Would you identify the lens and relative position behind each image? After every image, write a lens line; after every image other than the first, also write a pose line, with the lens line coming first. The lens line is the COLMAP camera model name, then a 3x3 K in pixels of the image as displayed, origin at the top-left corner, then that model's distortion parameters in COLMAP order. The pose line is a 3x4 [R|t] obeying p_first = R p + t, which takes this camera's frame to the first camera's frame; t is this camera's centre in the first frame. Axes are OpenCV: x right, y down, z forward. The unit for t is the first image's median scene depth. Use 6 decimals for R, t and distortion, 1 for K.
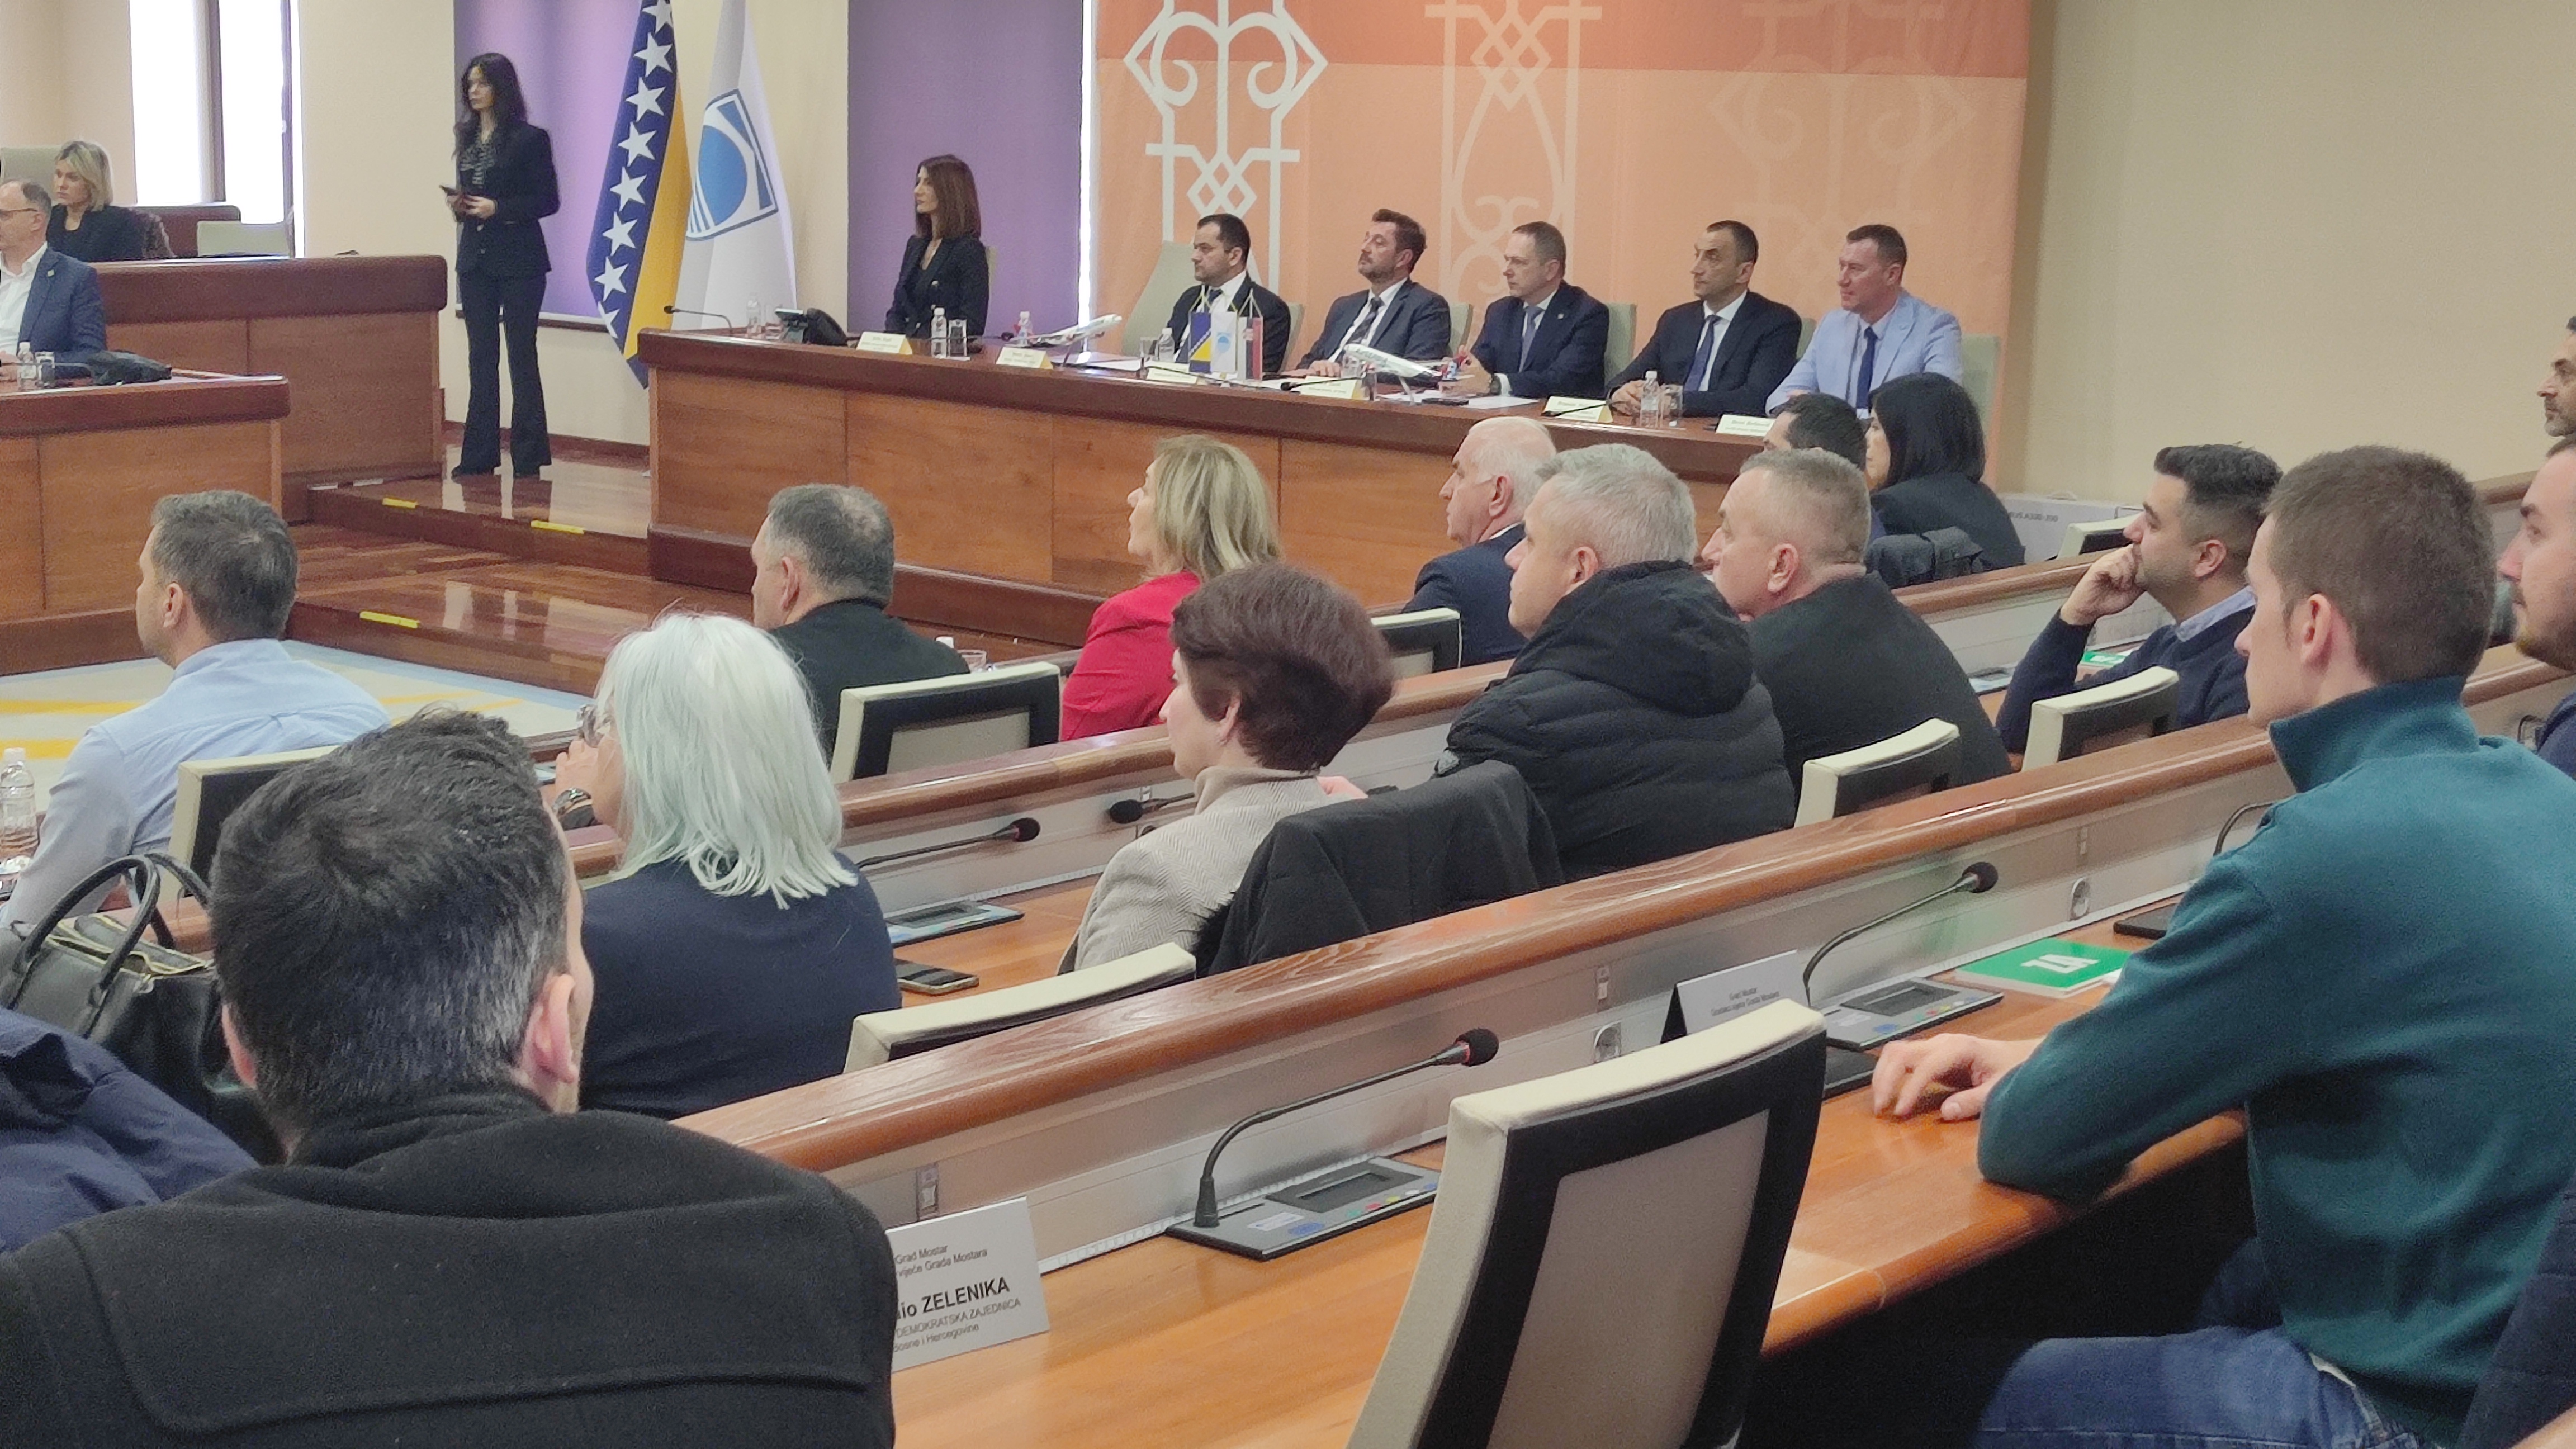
lens RADIAL K [[3799.8, 0, 1288.0], [0, 3799.8, 724.5], [0, 0, 1]] dist [0.095619, -0.225128]
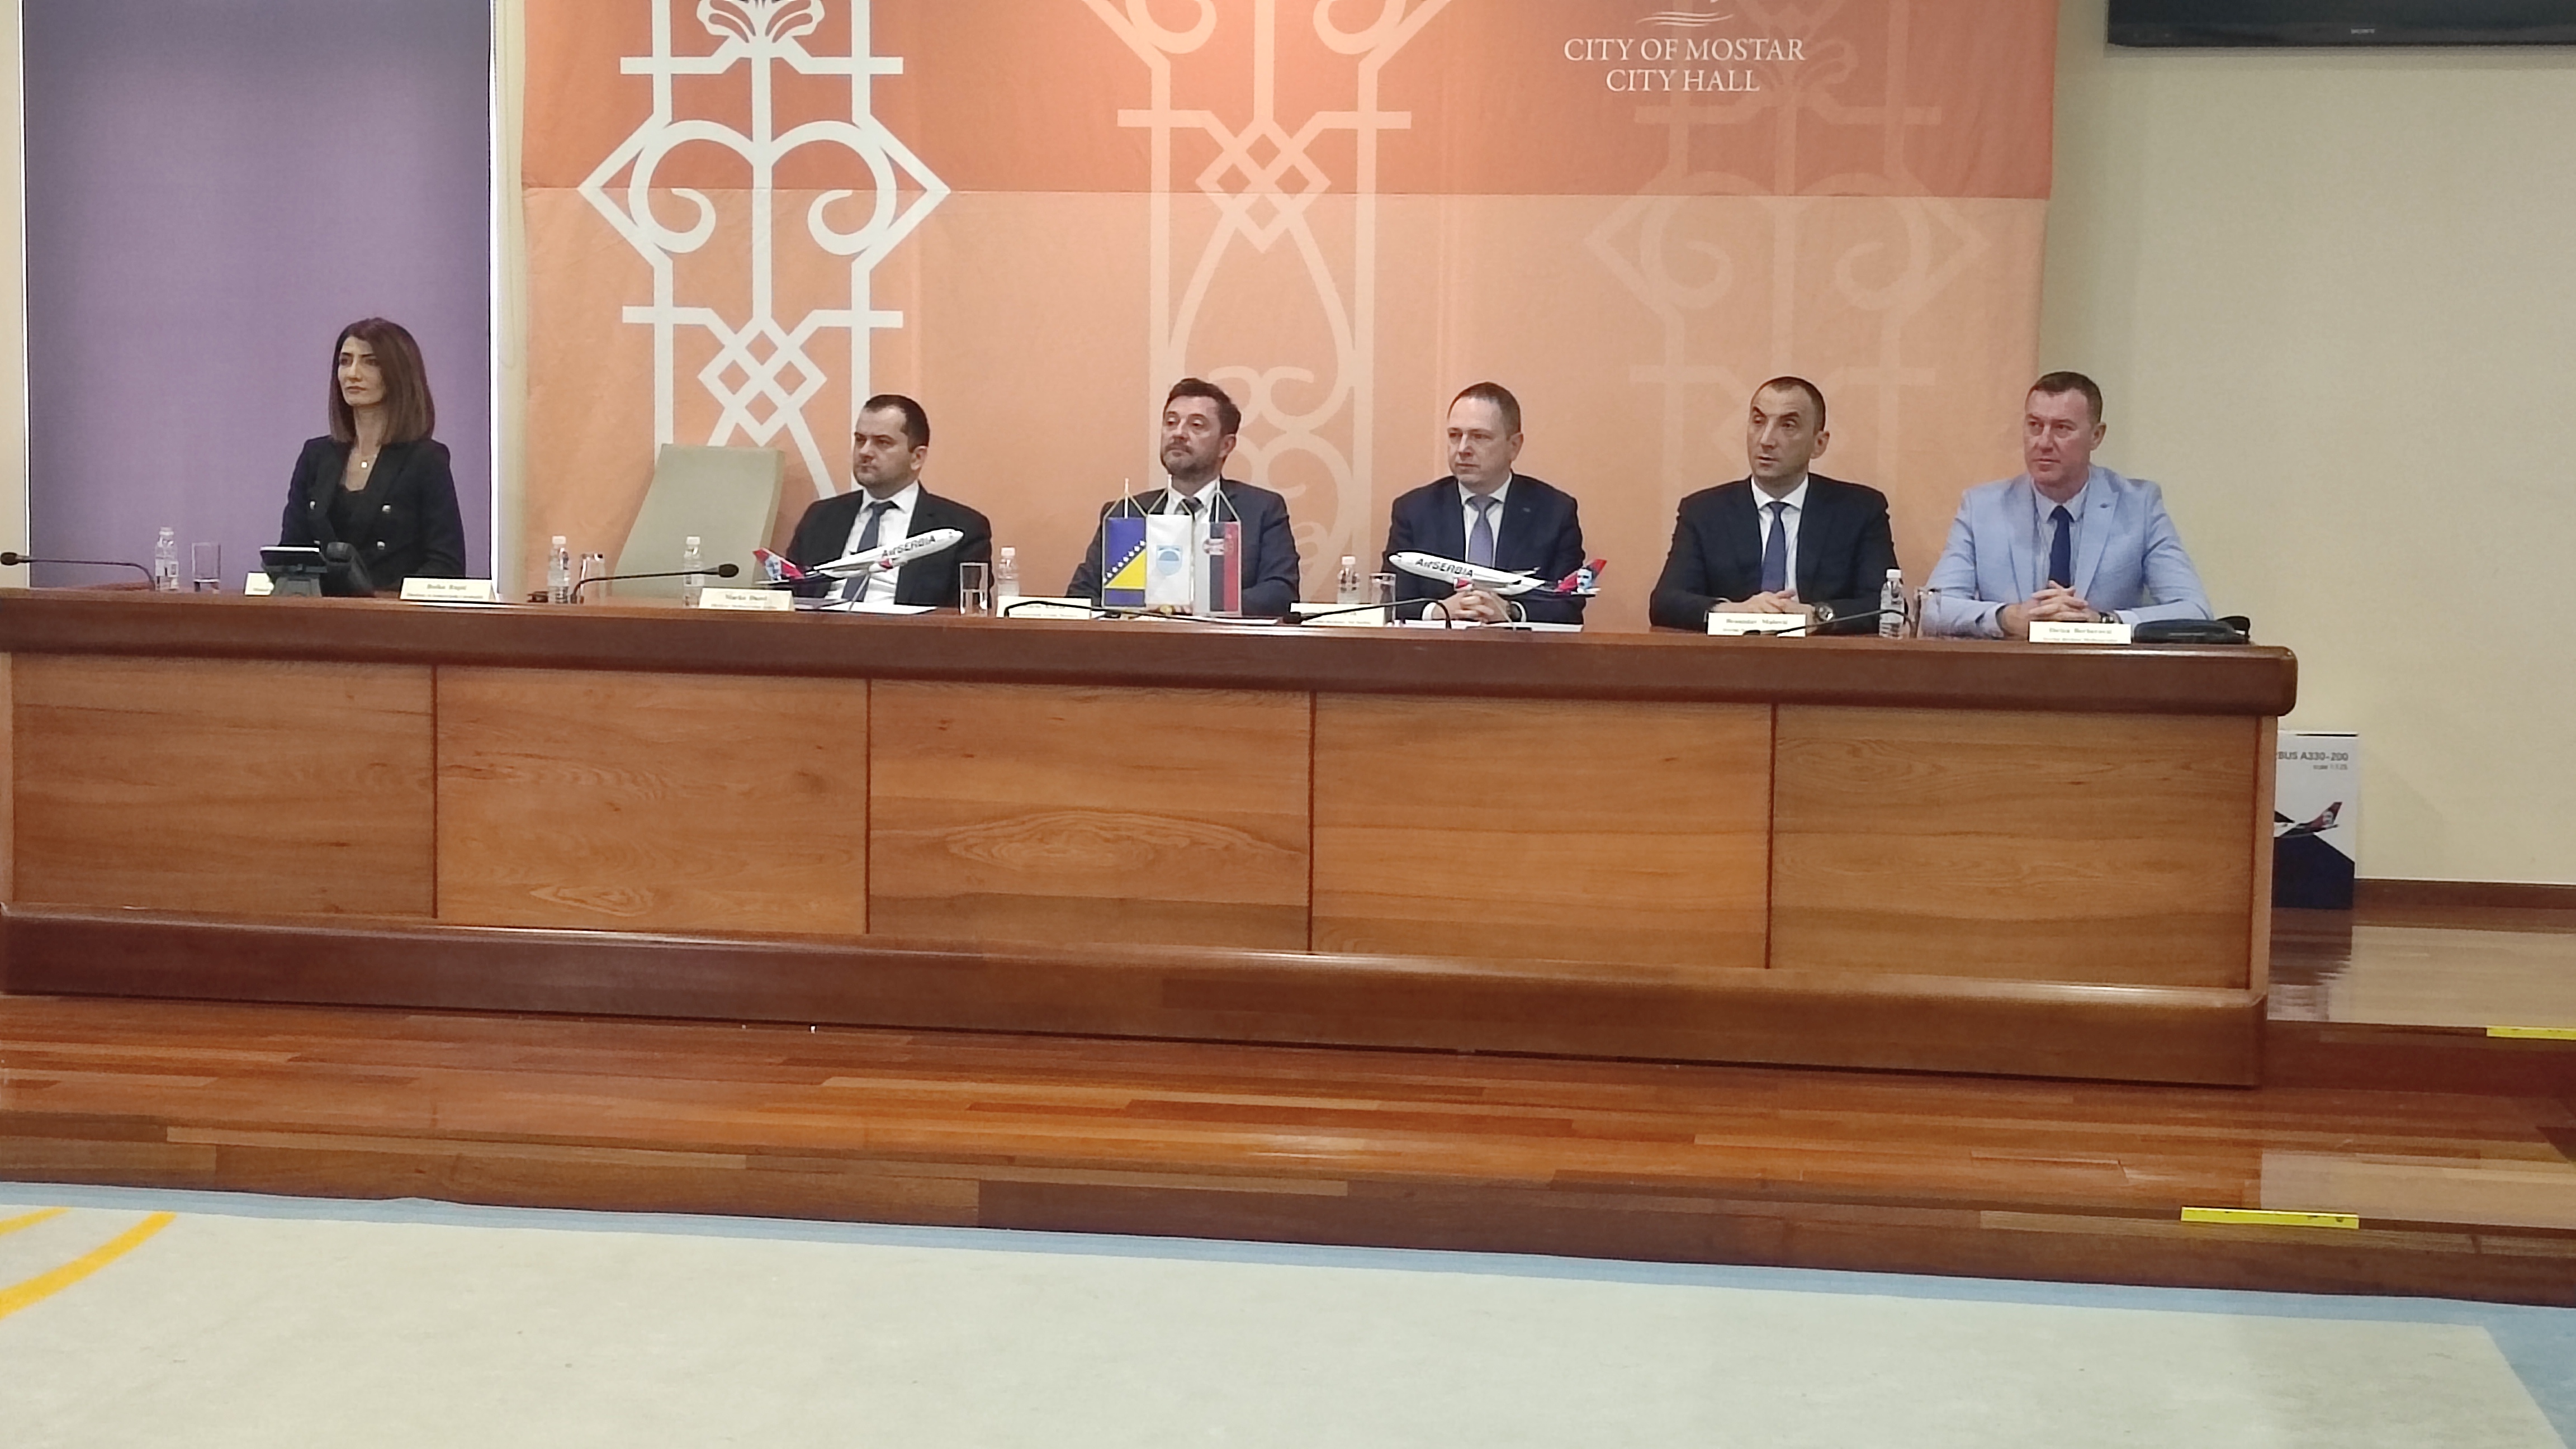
lens RADIAL K [[3799.8, 0, 1288.0], [0, 3799.8, 724.5], [0, 0, 1]] dist [0.095619, -0.225128]
pose [[0.846270, -0.053189, 0.530093, -0.333514], [0.094903, 0.994140, -0.051757, -0.031005], [-0.524234, 0.094107, 0.846358, 0.379404]]
